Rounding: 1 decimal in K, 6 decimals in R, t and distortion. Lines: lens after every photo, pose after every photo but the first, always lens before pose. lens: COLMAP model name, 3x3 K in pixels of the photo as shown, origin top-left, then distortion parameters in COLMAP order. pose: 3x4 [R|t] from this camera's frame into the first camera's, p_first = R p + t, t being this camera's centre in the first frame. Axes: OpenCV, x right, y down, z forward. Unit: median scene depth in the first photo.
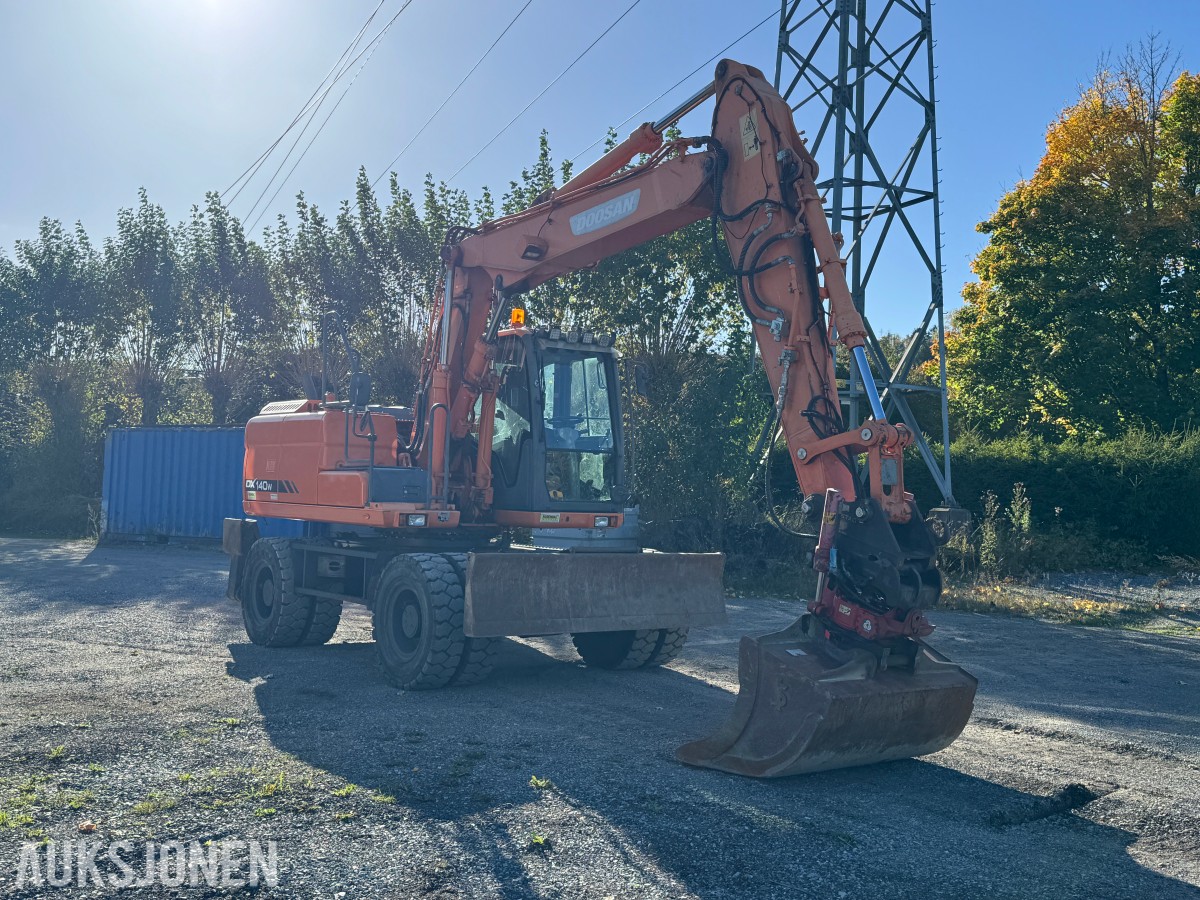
lens RADIAL K [[963.7, 0, 600.1], [0, 963.7, 451.7], [0, 0, 1]] dist [-0.010783, -0.000771]
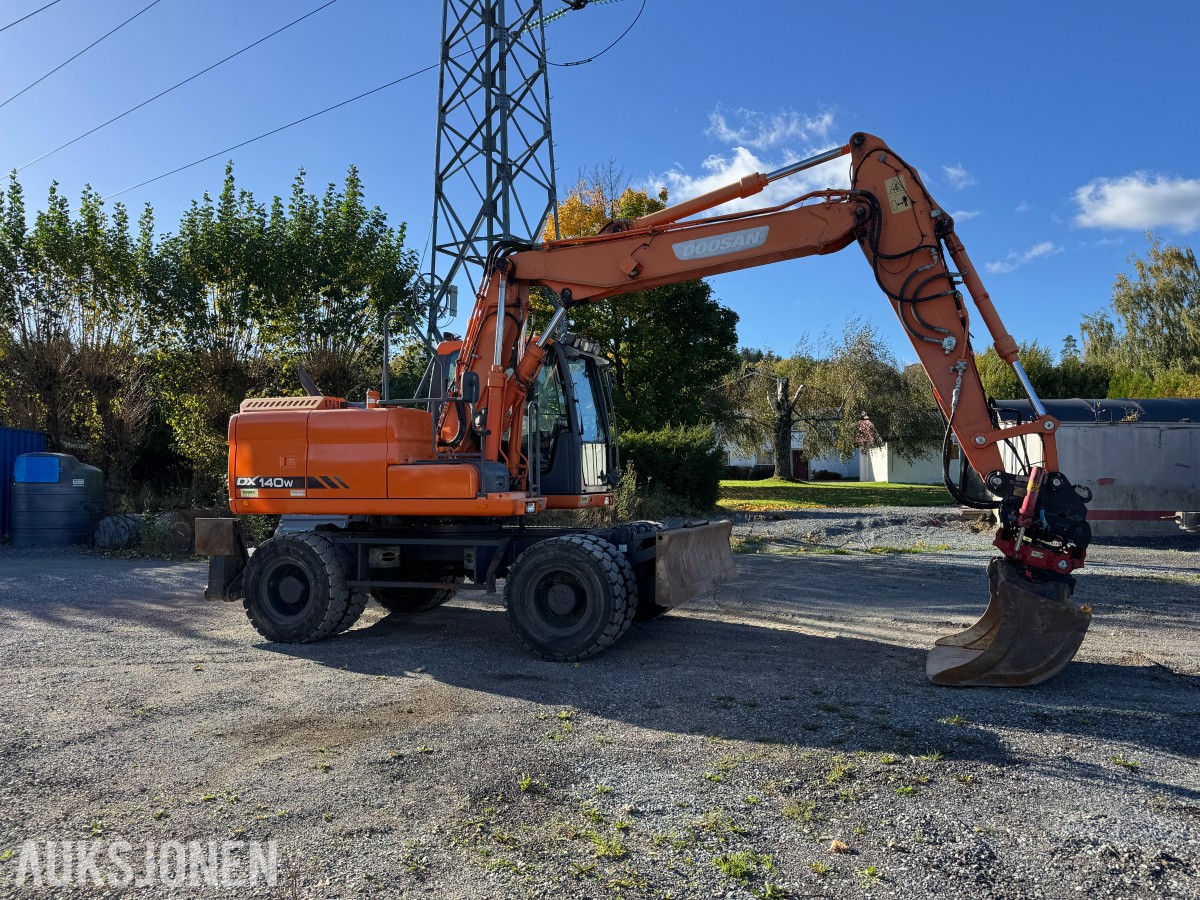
lens RADIAL K [[706.6, 0, 596.8], [0, 706.6, 454.9], [0, 0, 1]] dist [0.000488, 0.001127]
pose [[0.887037, -0.031173, 0.460645, -0.511627], [0.018217, 0.999304, 0.032546, -0.014330], [-0.461339, -0.020478, 0.886988, 0.266356]]
